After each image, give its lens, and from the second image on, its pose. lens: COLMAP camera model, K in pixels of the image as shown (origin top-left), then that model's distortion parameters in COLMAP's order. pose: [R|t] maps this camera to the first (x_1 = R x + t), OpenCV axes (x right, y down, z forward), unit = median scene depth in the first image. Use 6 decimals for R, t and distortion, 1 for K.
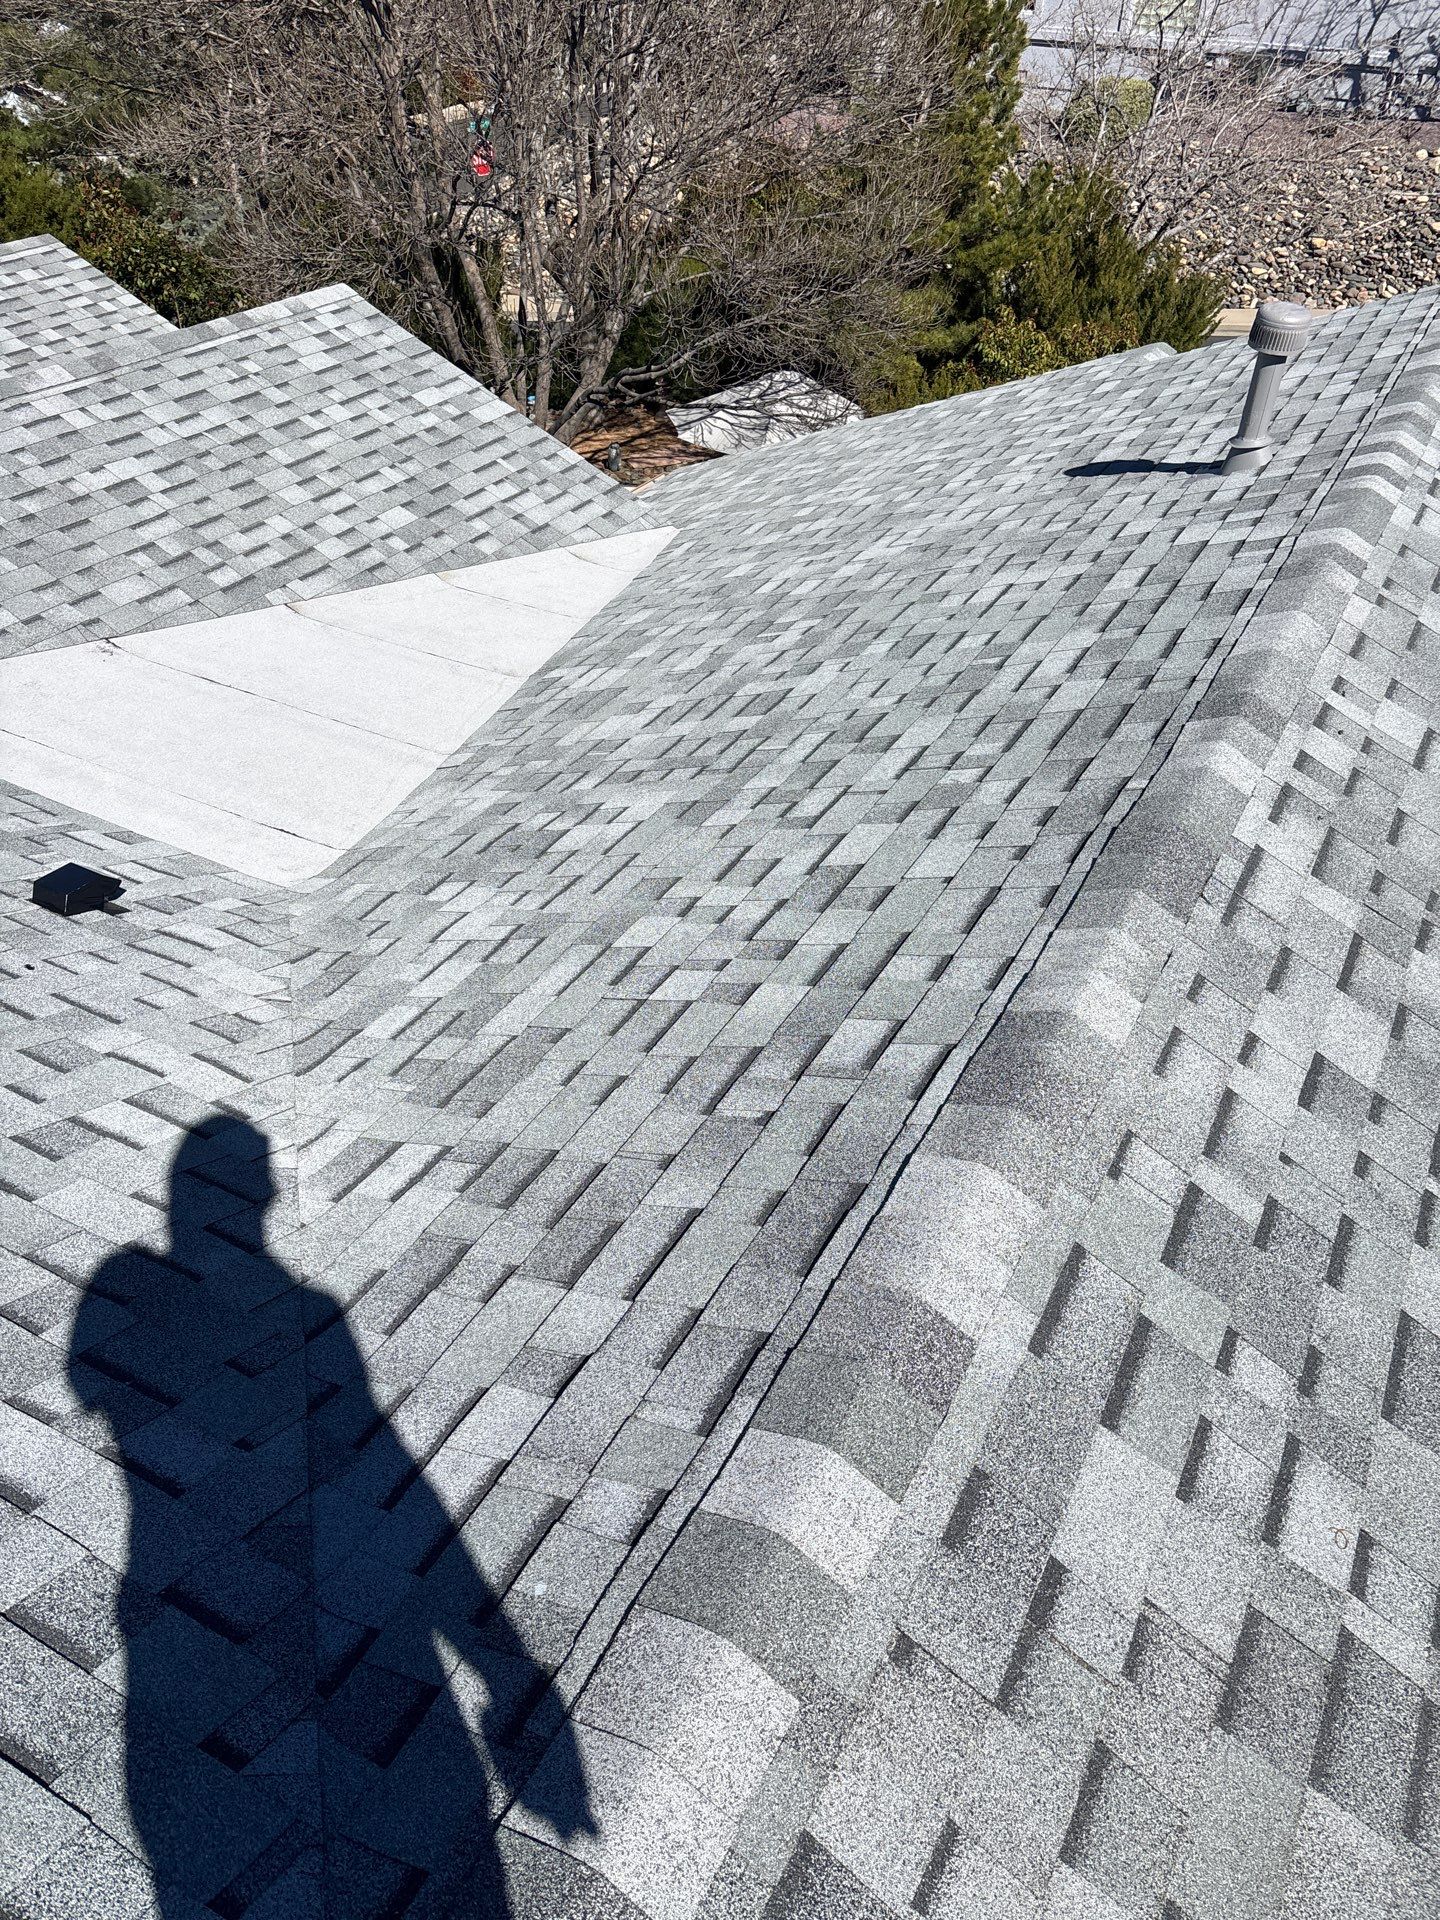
lens RADIAL K [[1390.6, 0, 719.0], [0, 1390.6, 959.4], [0, 0, 1]] dist [0.013236, -0.002819]
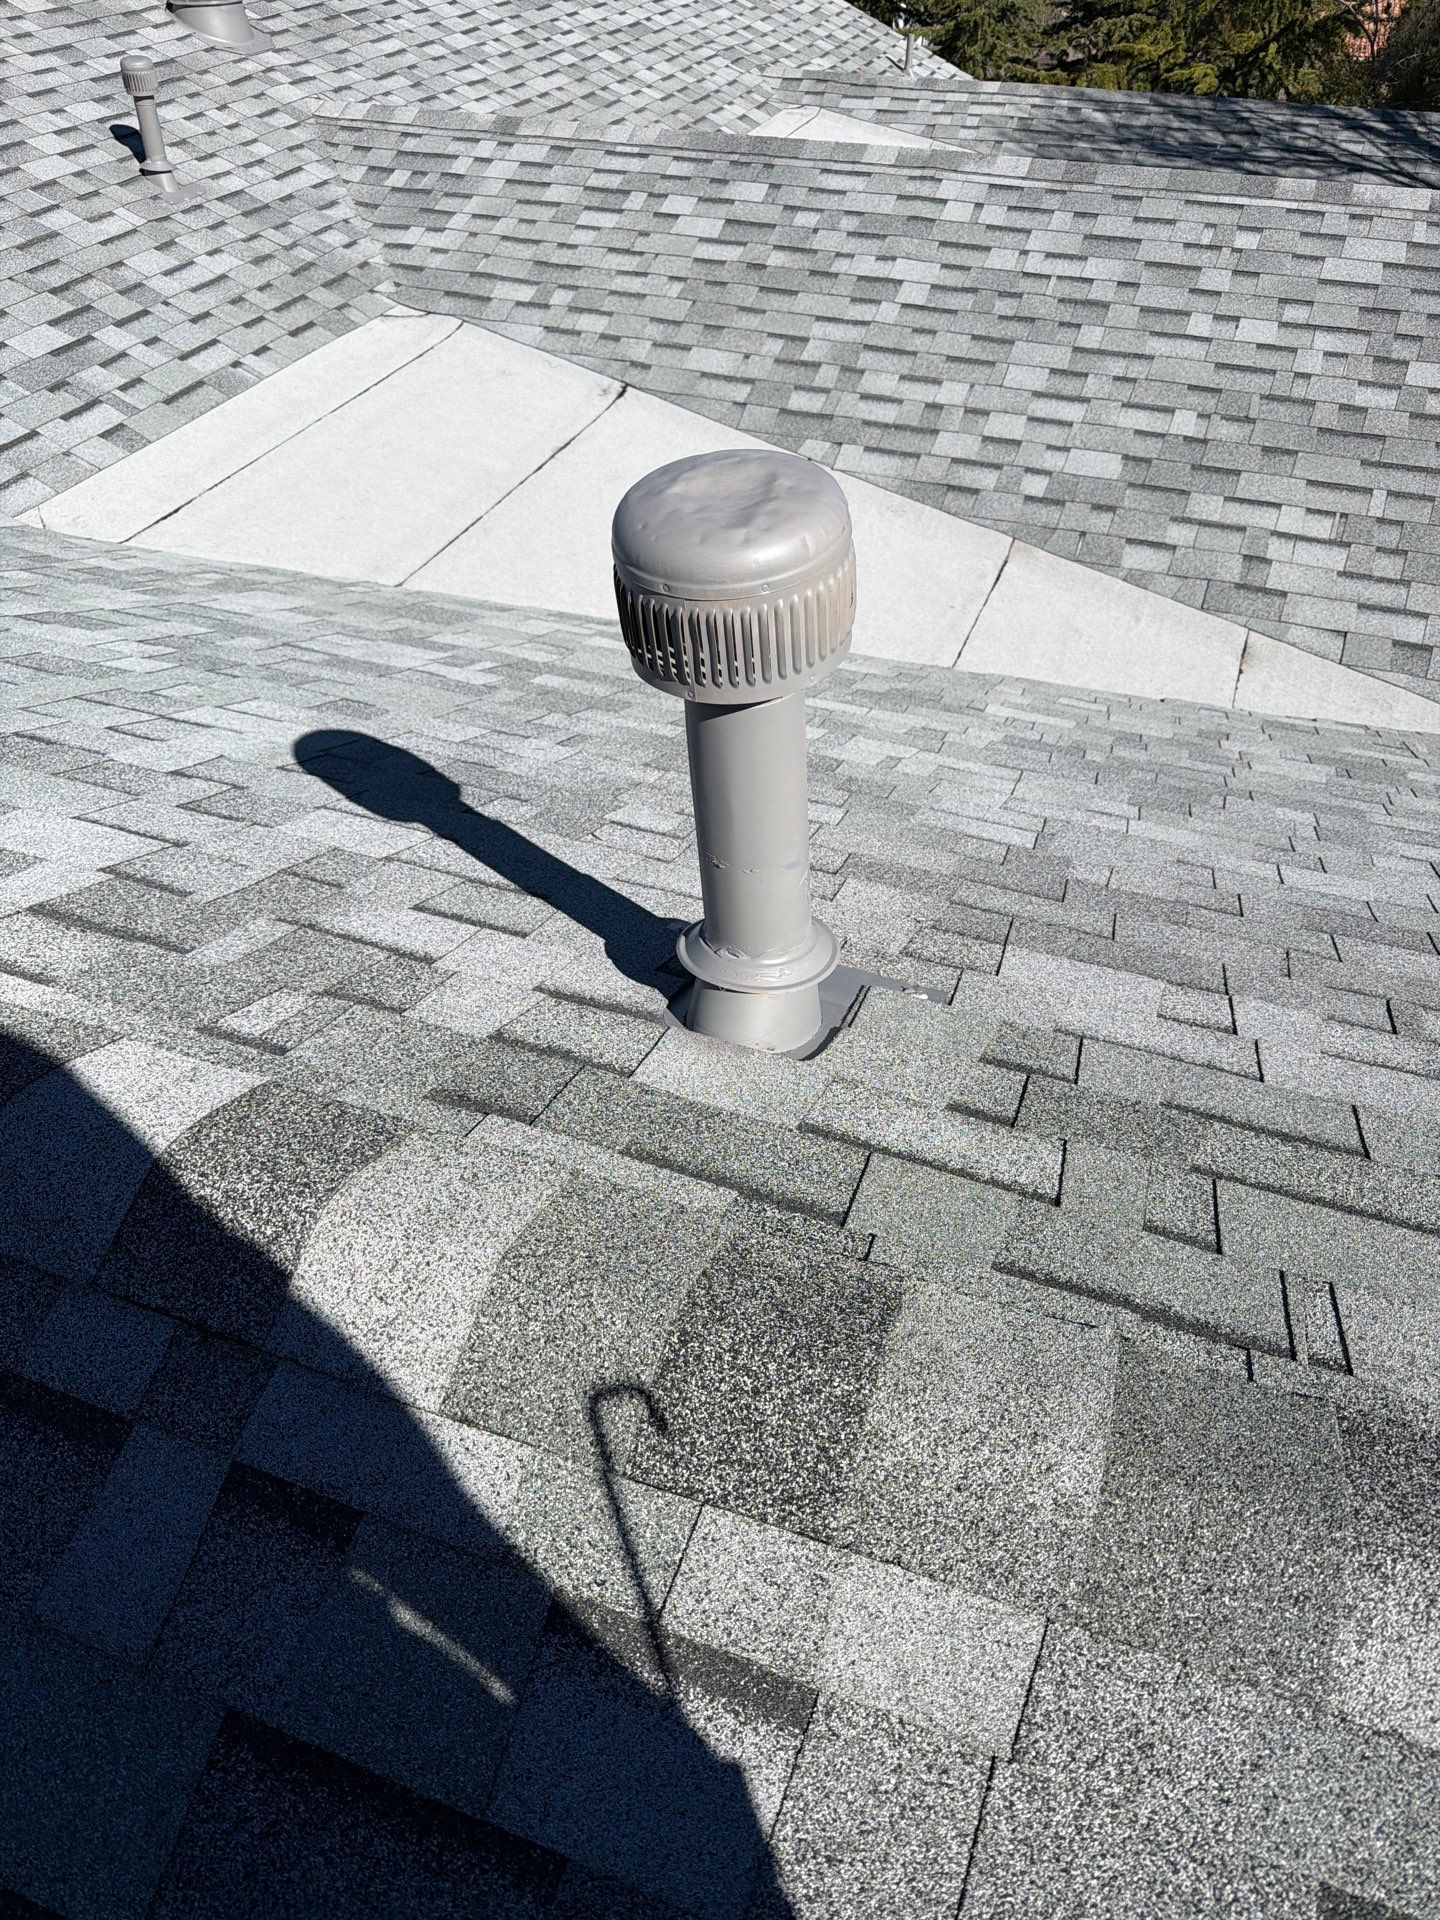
lens RADIAL K [[1369.1, 0, 730.6], [0, 1369.1, 954.7], [0, 0, 1]] dist [0.004306, -0.010504]
pose [[0.136283, 0.631623, -0.763203, 0.429559], [-0.605871, 0.662661, 0.440227, -0.355106], [0.783803, 0.402407, 0.472992, 0.651899]]
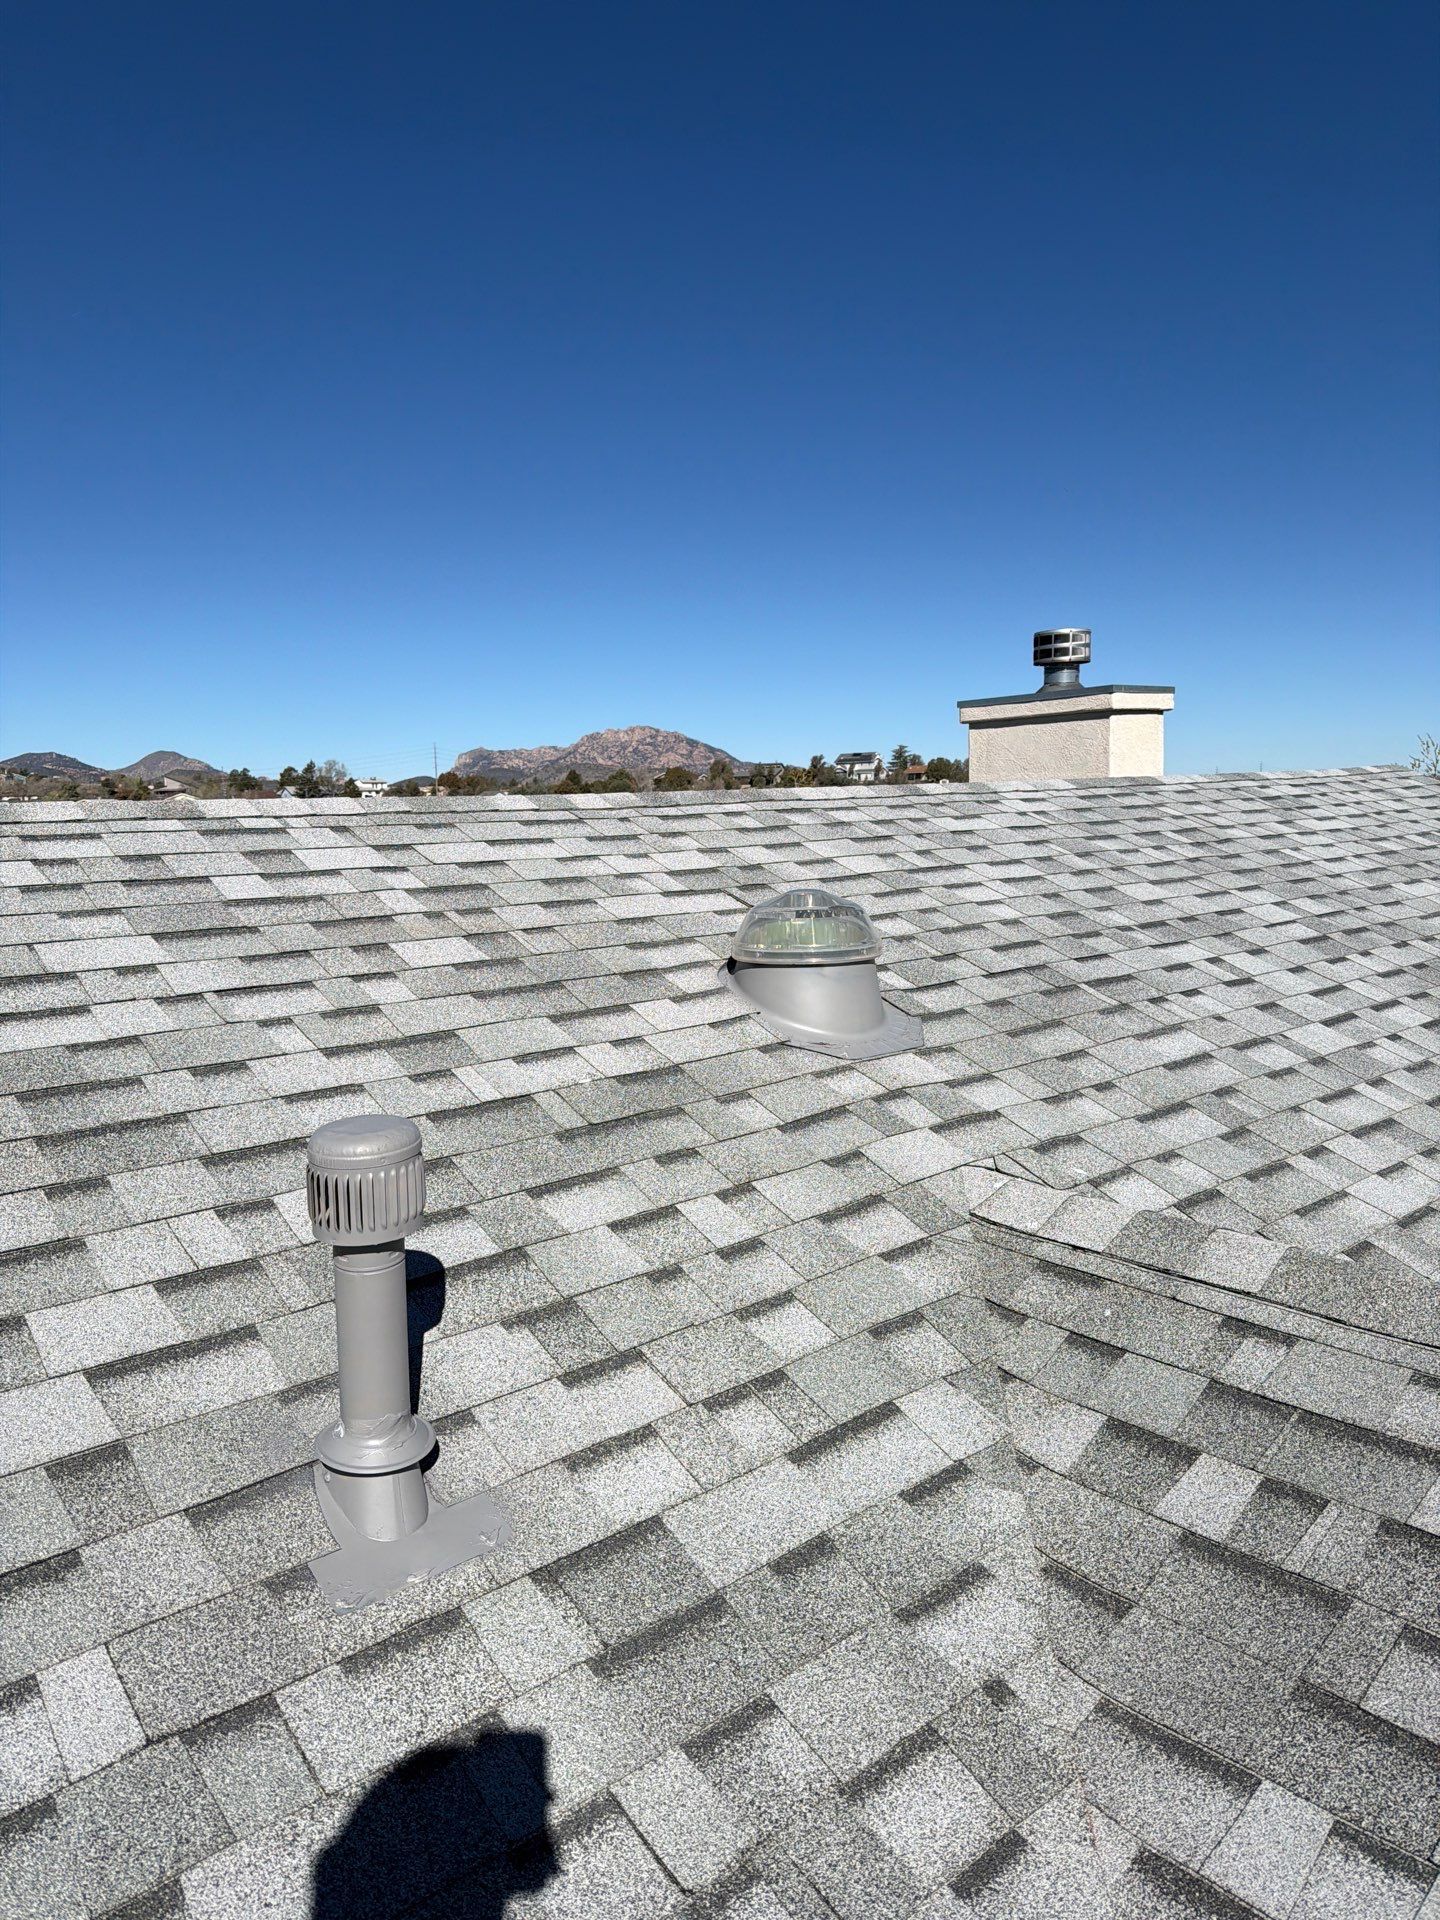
lens RADIAL K [[1349.6, 0, 726.4], [0, 1349.6, 944.1], [0, 0, 1]] dist [0.035834, -0.011924]
pose [[-0.331236, 0.078755, -0.940256, -0.341821], [-0.569064, 0.778199, 0.265652, -0.262339], [0.752628, 0.623060, -0.212951, 0.622663]]
